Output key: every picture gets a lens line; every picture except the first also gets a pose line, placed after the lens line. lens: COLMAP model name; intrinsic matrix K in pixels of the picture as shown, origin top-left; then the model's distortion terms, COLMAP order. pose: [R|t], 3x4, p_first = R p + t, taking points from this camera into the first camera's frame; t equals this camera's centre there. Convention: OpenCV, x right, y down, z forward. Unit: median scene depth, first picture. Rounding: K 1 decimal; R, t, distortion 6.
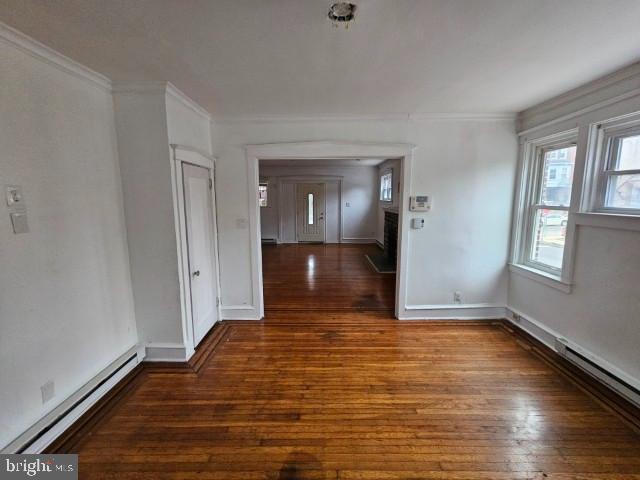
lens RADIAL K [[266.3, 0, 322.0], [0, 266.3, 236.6], [0, 0, 1]] dist [0.013639, -0.000131]
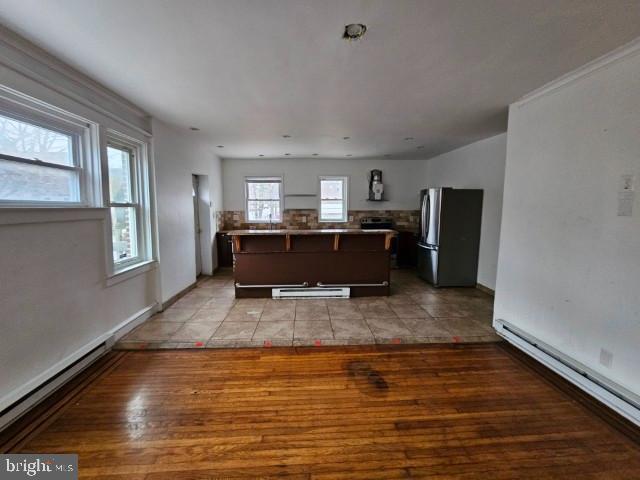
lens RADIAL K [[266.3, 0, 319.3], [0, 266.3, 241.3], [0, 0, 1]] dist [0.013639, -0.000131]
pose [[-0.997057, 0.009369, -0.076091, 0.233193], [-0.011983, 0.961261, 0.275380, -0.172632], [0.075723, 0.275481, -0.958319, 1.651761]]
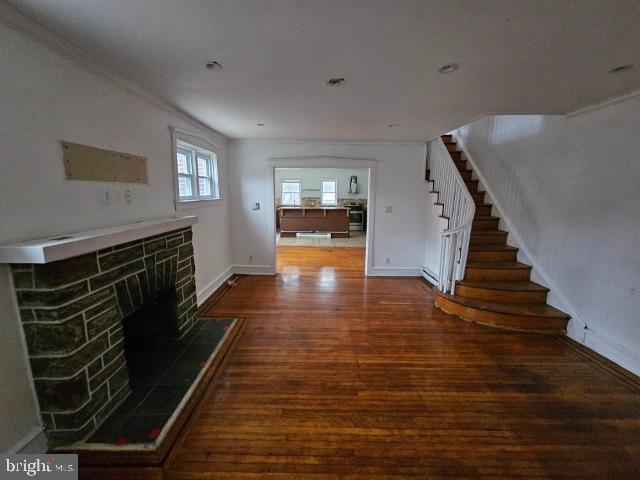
lens RADIAL K [[266.3, 0, 318.1], [0, 266.3, 239.6], [0, 0, 1]] dist [0.013639, -0.000131]
pose [[-0.999923, -0.009433, -0.008085, 0.192636], [-0.011481, 0.950247, 0.311285, -0.298402], [0.004746, 0.311354, -0.950282, 2.422563]]
